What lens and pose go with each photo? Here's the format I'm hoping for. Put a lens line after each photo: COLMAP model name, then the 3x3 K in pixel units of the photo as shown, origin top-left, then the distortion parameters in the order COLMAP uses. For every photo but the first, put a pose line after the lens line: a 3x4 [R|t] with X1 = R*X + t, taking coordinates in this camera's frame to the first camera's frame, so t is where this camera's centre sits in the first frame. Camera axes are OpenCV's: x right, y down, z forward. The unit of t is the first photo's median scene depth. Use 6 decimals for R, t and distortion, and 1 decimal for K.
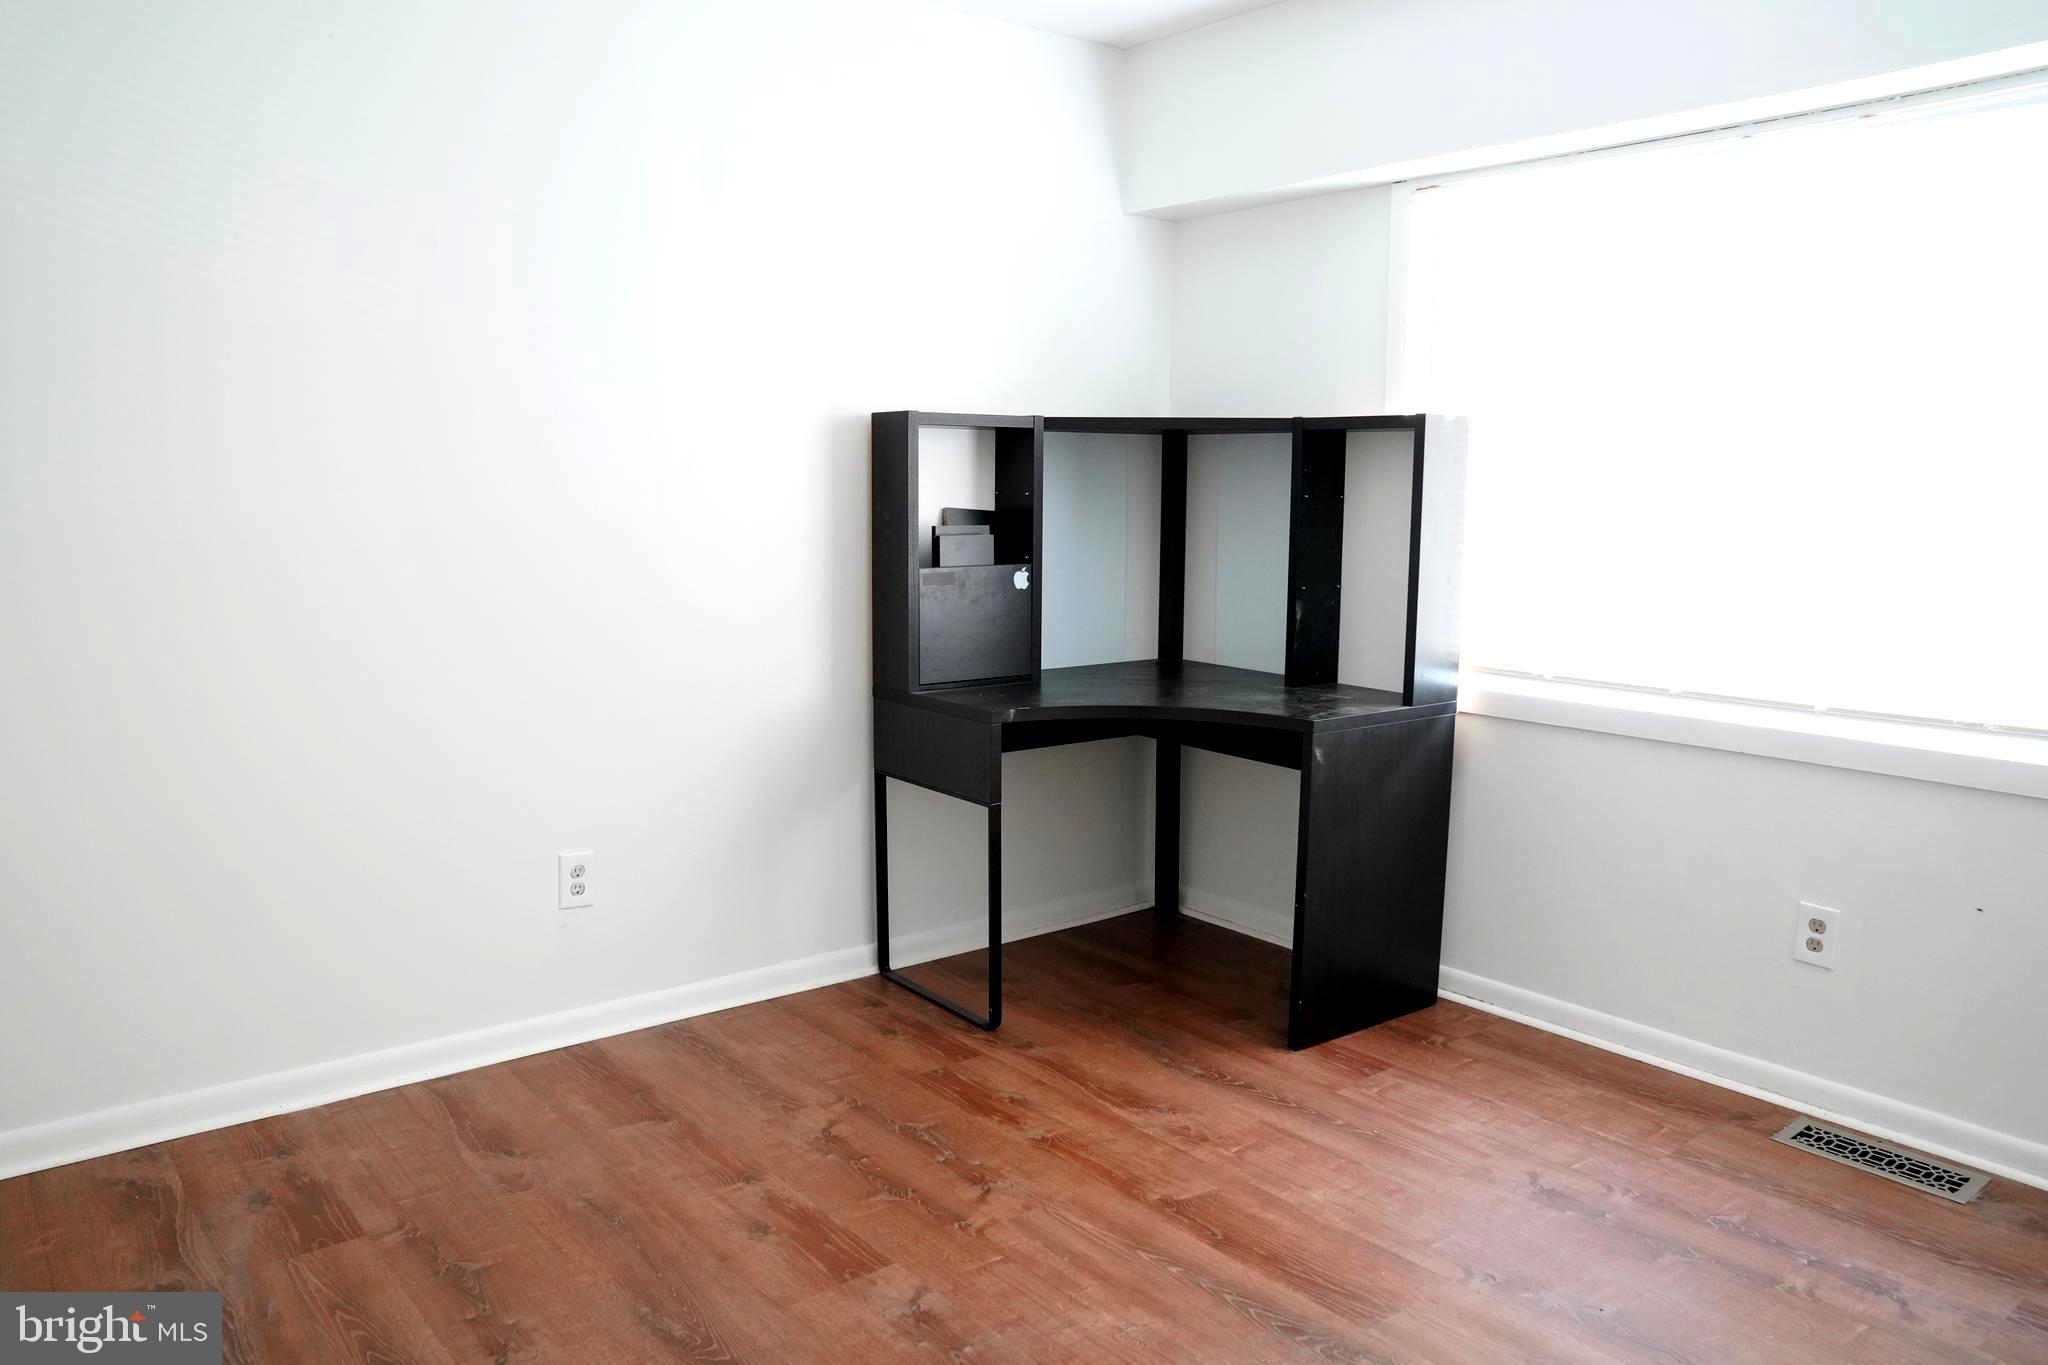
lens RADIAL K [[1509.4, 0, 1024.0], [0, 1509.4, 682.5], [0, 0, 1]] dist [-0.007743, 0.002654]
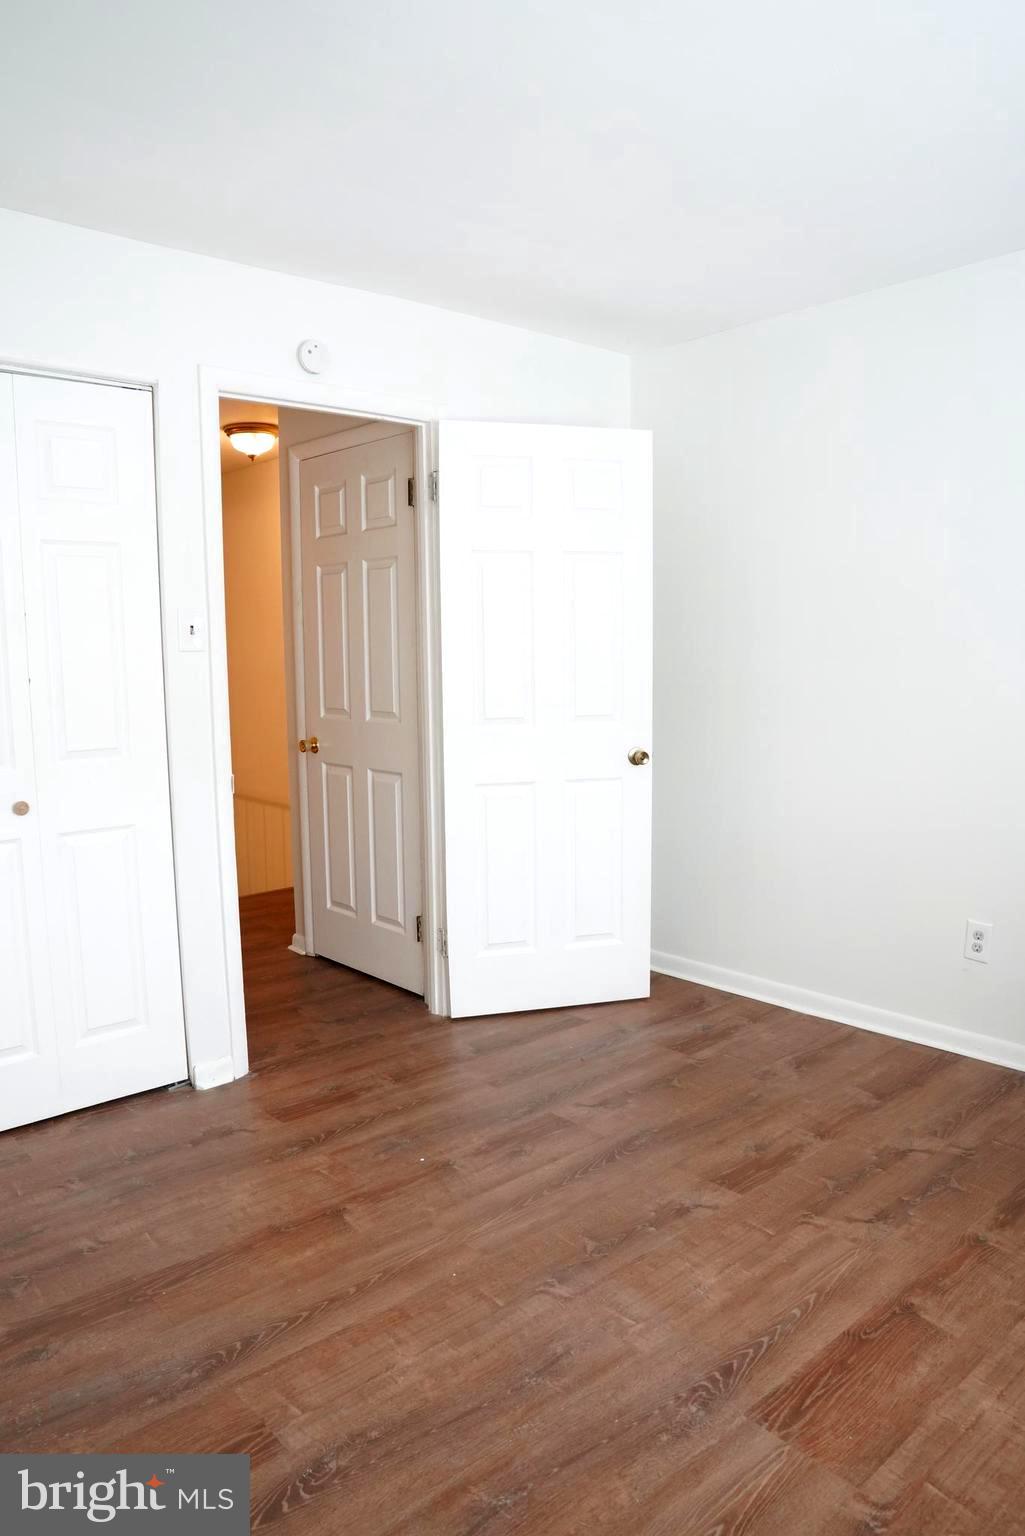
lens RADIAL K [[1093.9, 0, 512.5], [0, 1093.9, 768.0], [0, 0, 1]] dist [-0.139145, 0.131154]
pose [[0.001596, 0.080305, -0.996769, 0.838473], [-0.113371, 0.990358, 0.079607, -0.072353], [0.993551, 0.112878, 0.010685, 0.670760]]
